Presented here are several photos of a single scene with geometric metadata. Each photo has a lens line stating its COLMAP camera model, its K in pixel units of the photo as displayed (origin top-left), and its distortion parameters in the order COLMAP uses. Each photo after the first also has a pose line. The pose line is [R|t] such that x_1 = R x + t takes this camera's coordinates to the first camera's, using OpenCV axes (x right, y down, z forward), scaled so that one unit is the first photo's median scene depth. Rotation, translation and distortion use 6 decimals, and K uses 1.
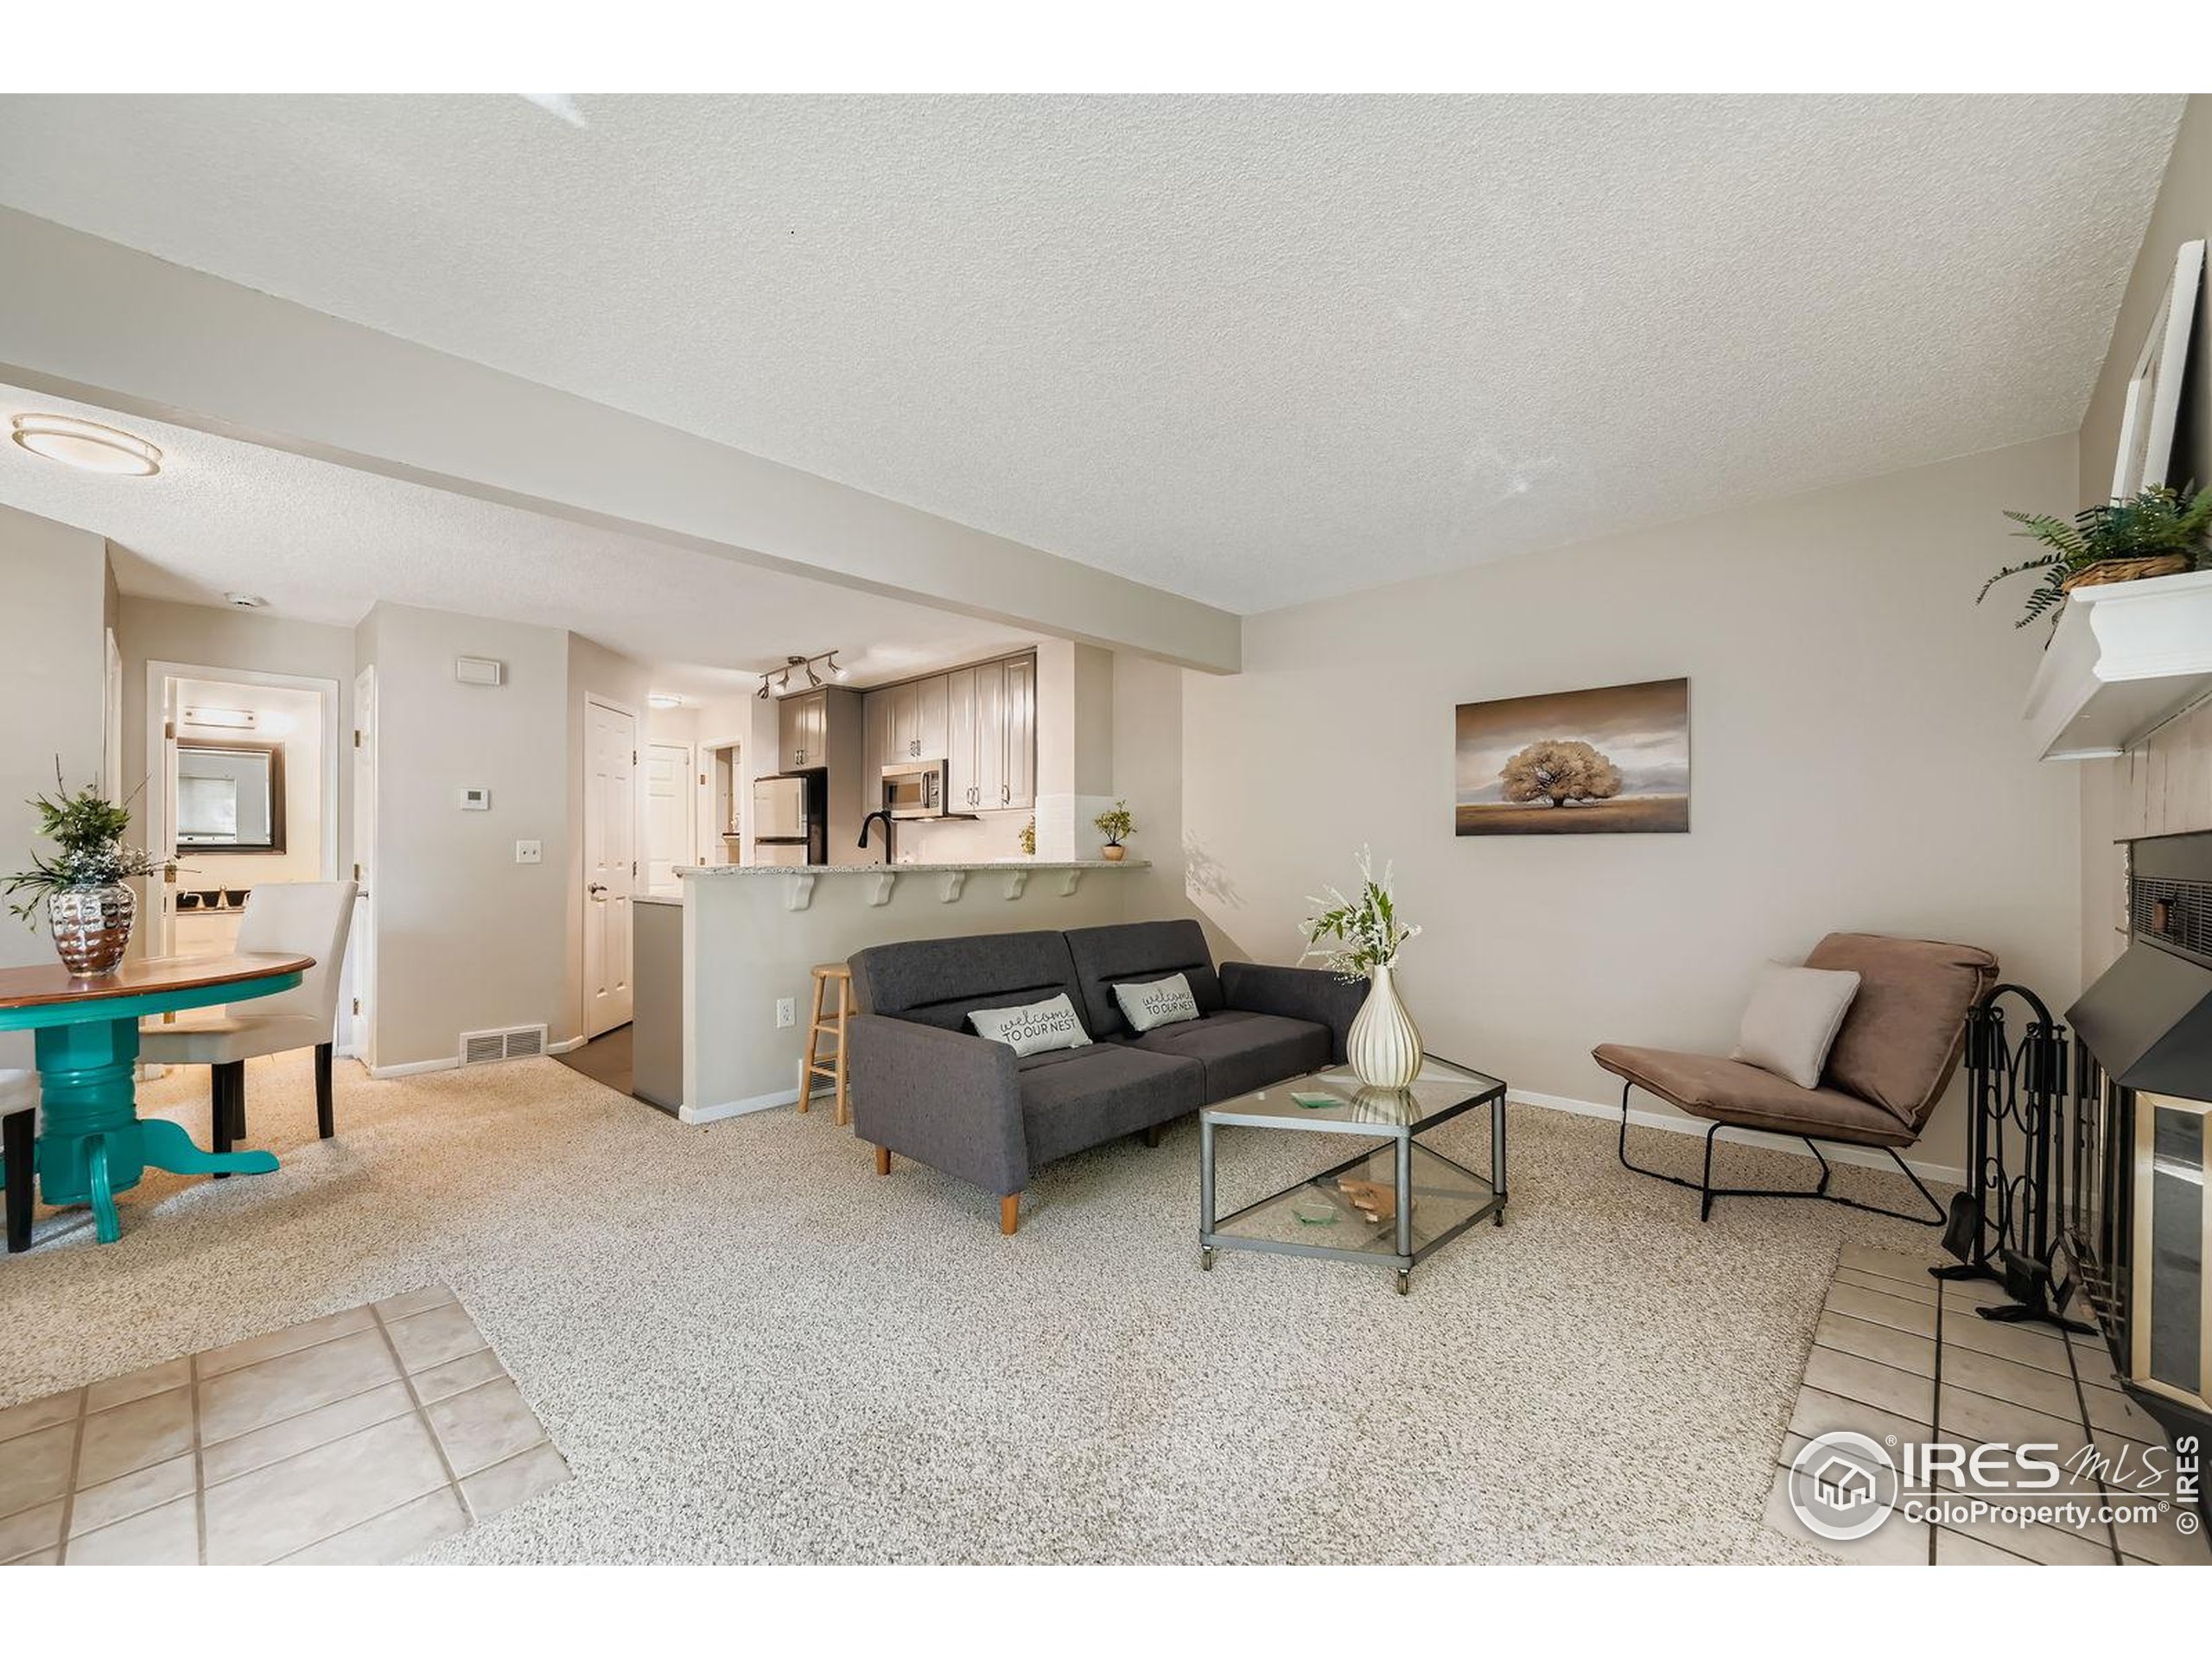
lens RADIAL K [[877.8, 0, 1105.7], [0, 877.8, 853.0], [0, 0, 1]] dist [0.001529, 0.000051]
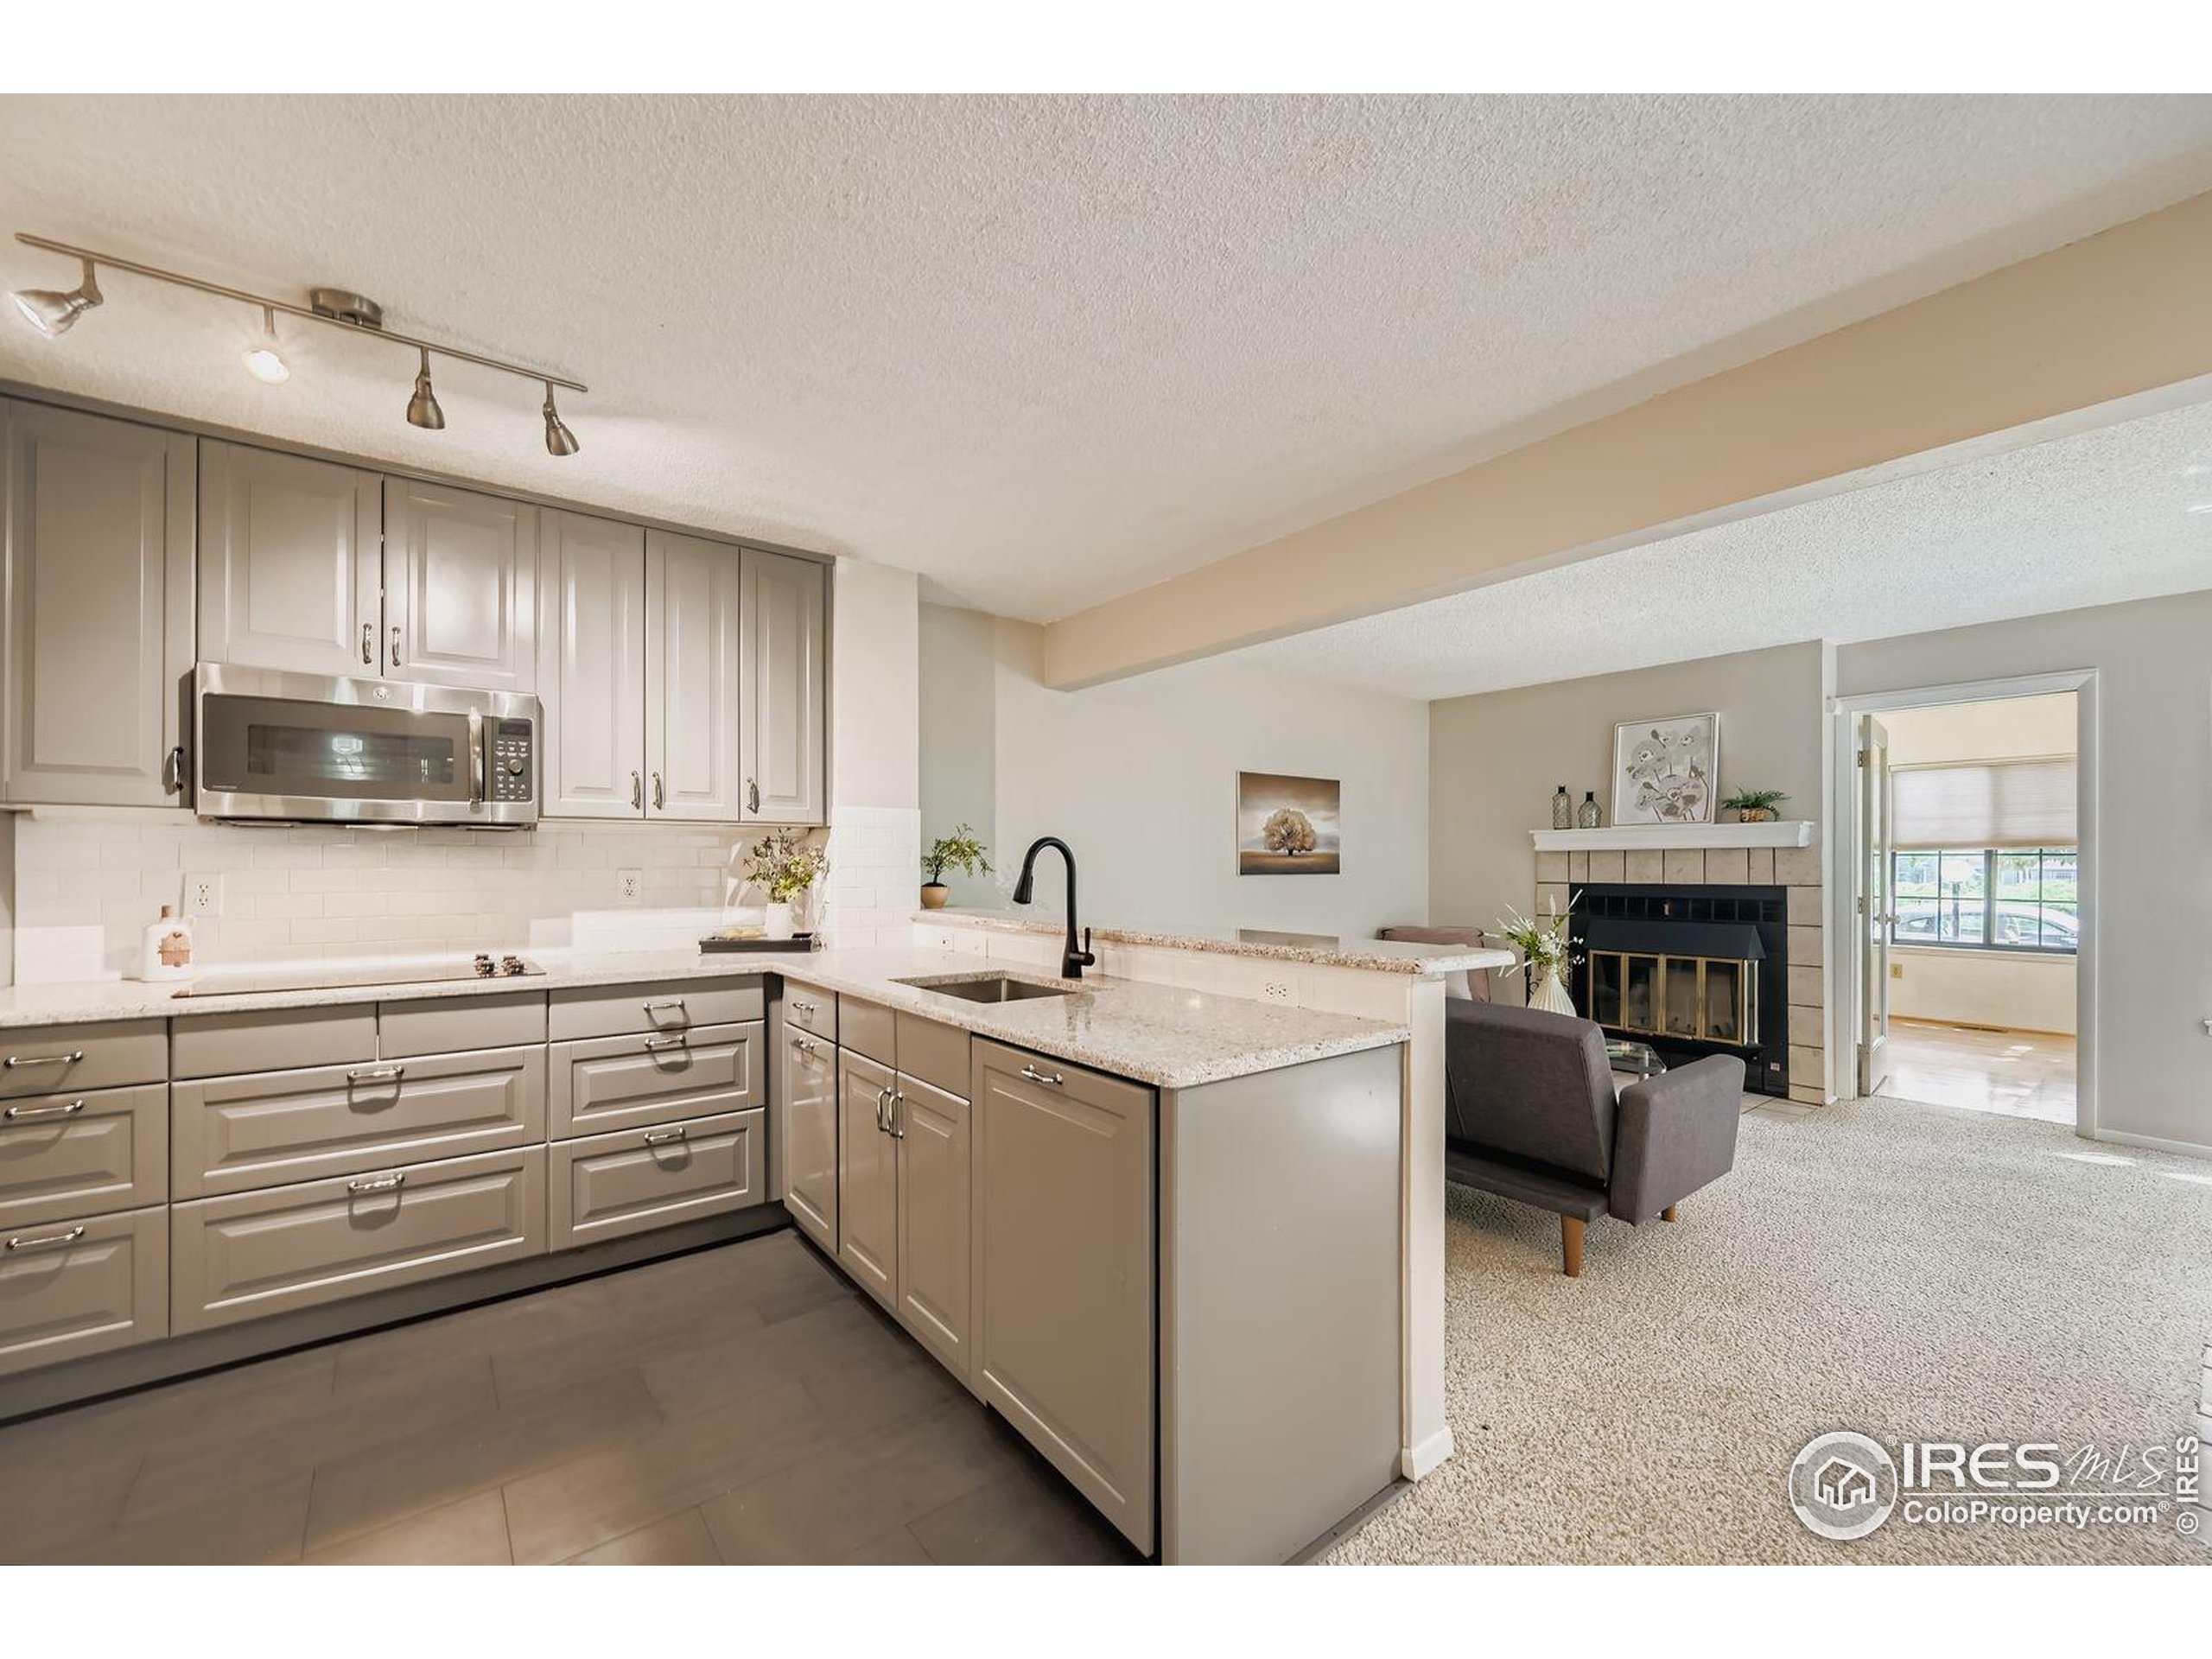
lens RADIAL K [[891.1, 0, 1102.6], [0, 891.1, 868.1], [0, 0, 1]] dist [-0.001146, -0.000176]
pose [[0.156348, -0.003119, 0.987697, -0.729670], [-0.001026, 0.999994, 0.003320, -0.026856], [-0.987701, -0.001533, 0.156344, 0.800341]]
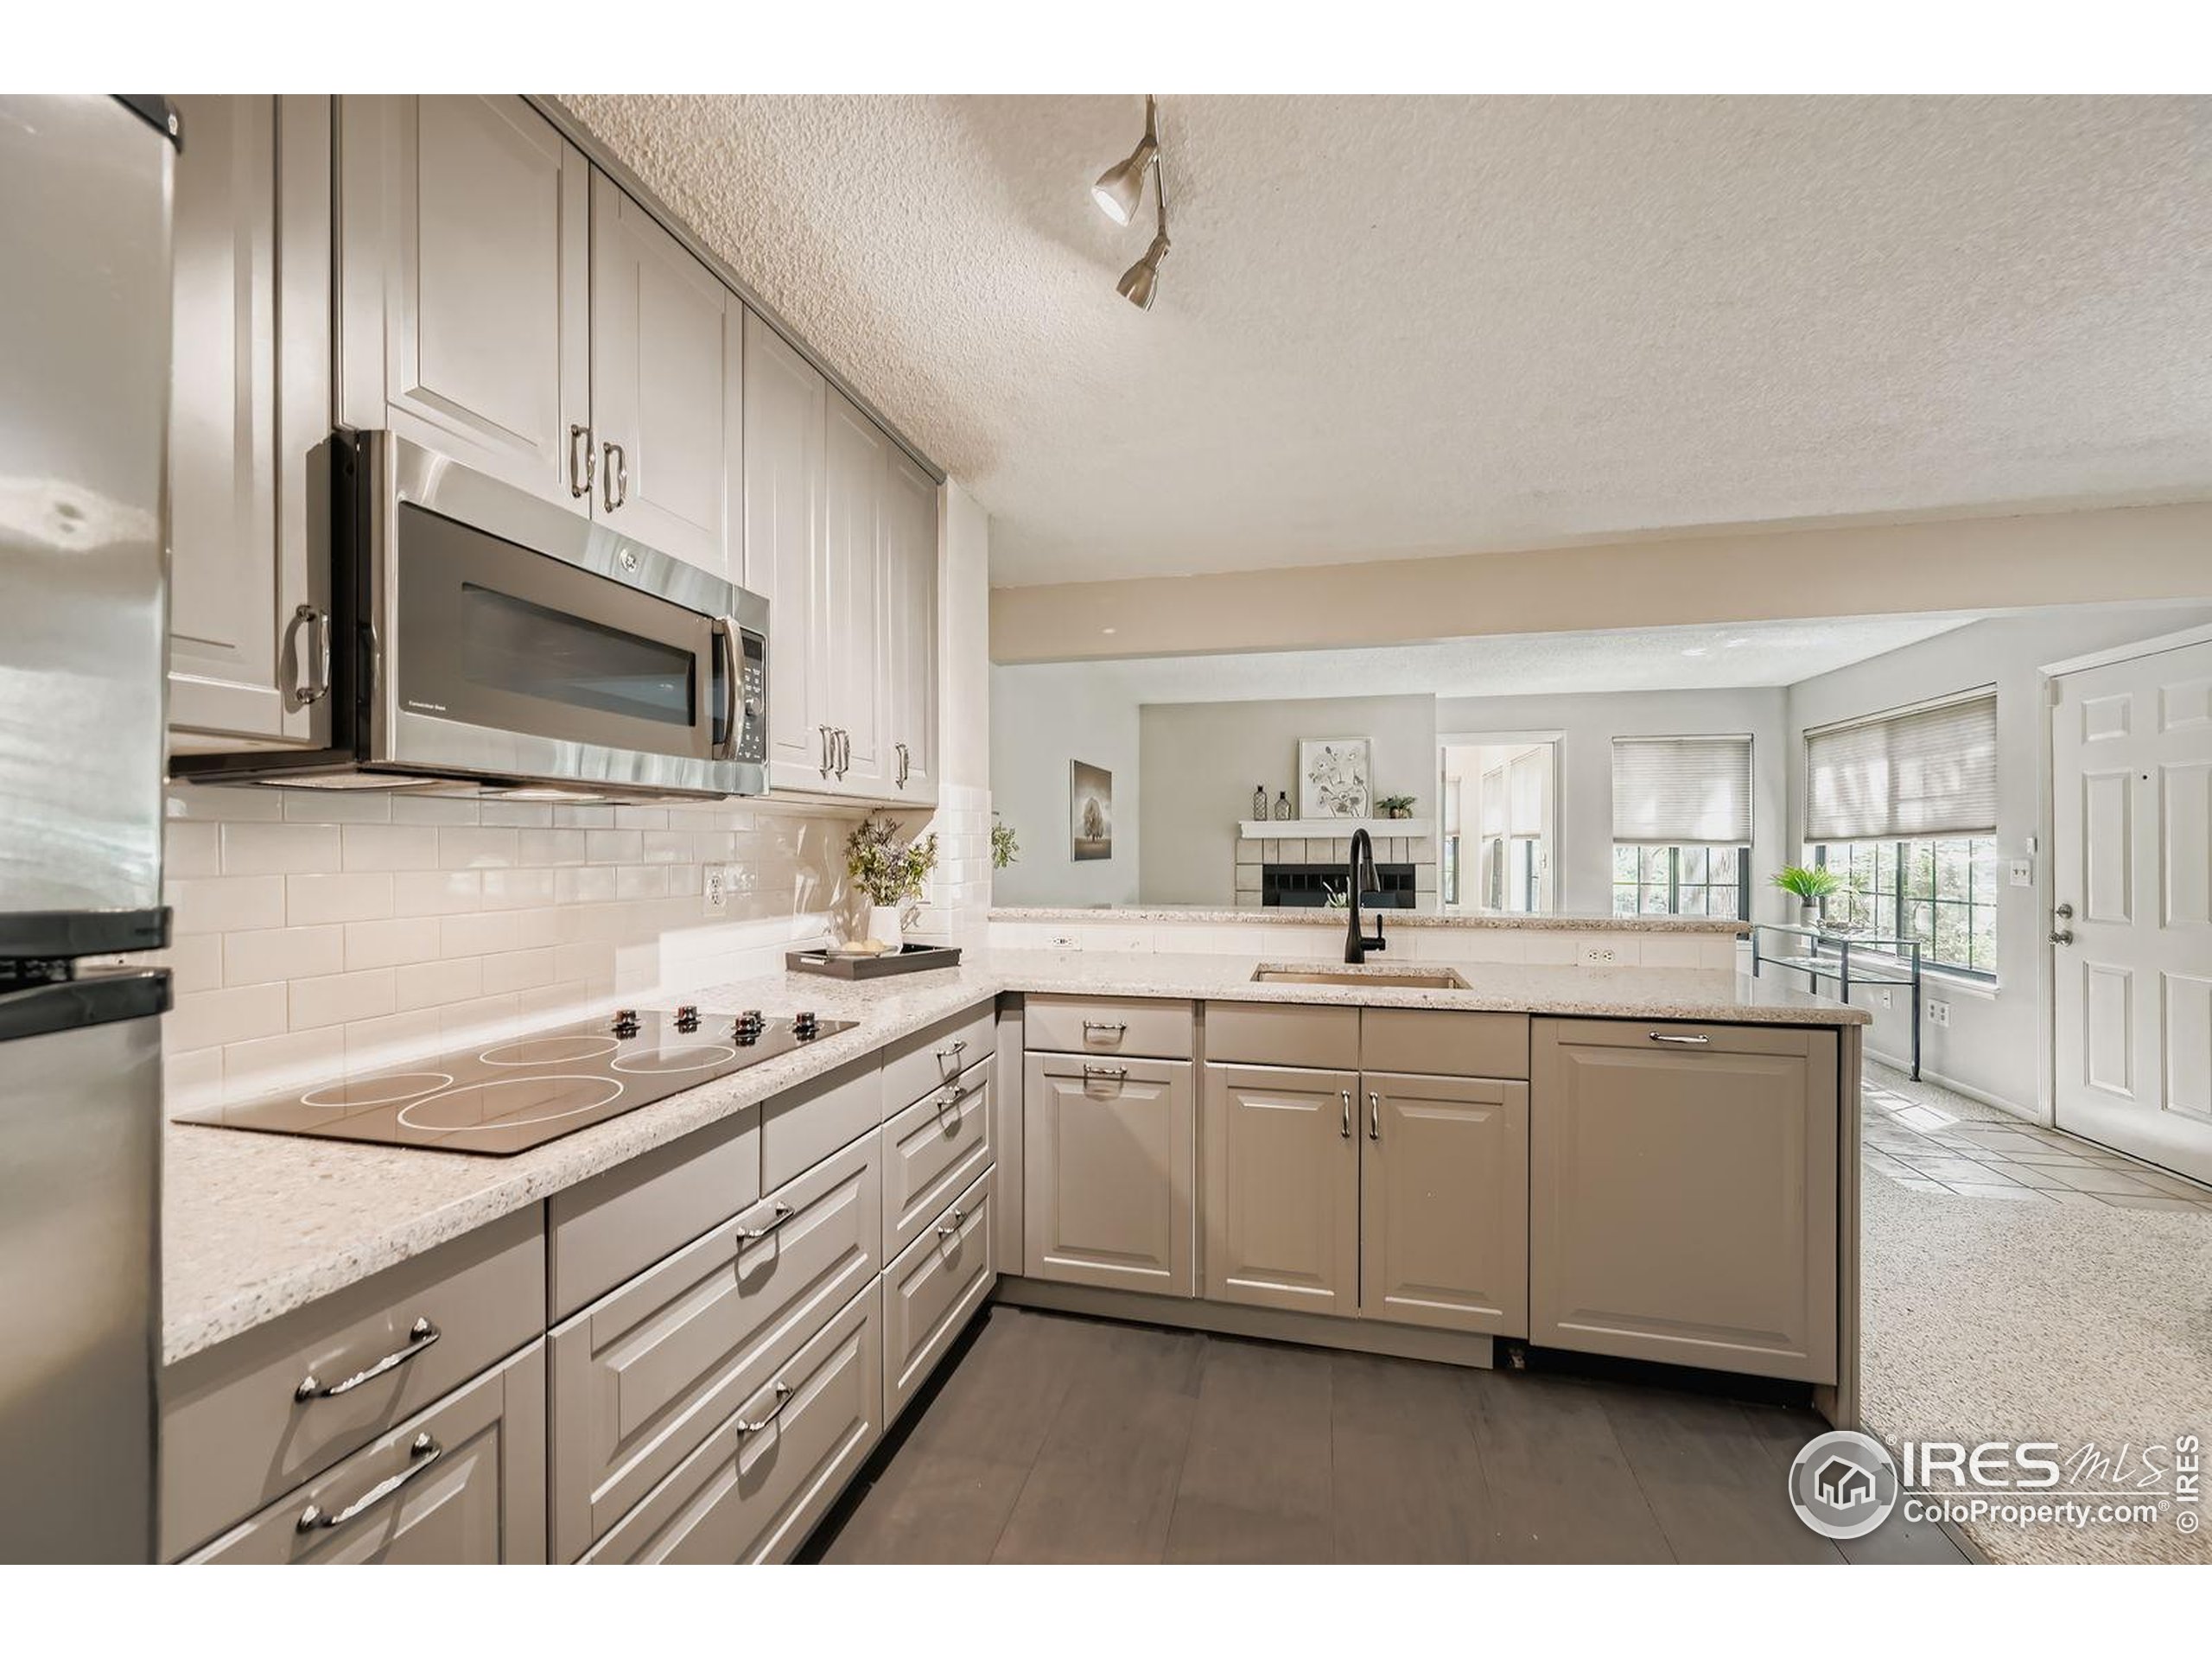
lens RADIAL K [[888.5, 0, 1099.3], [0, 888.5, 849.0], [0, 0, 1]] dist [0.002634, 0.000742]
pose [[-0.491387, -0.002092, 0.870939, -0.616489], [0.000847, 0.999995, 0.002880, -0.032594], [-0.870941, 0.002153, -0.491383, 1.299510]]
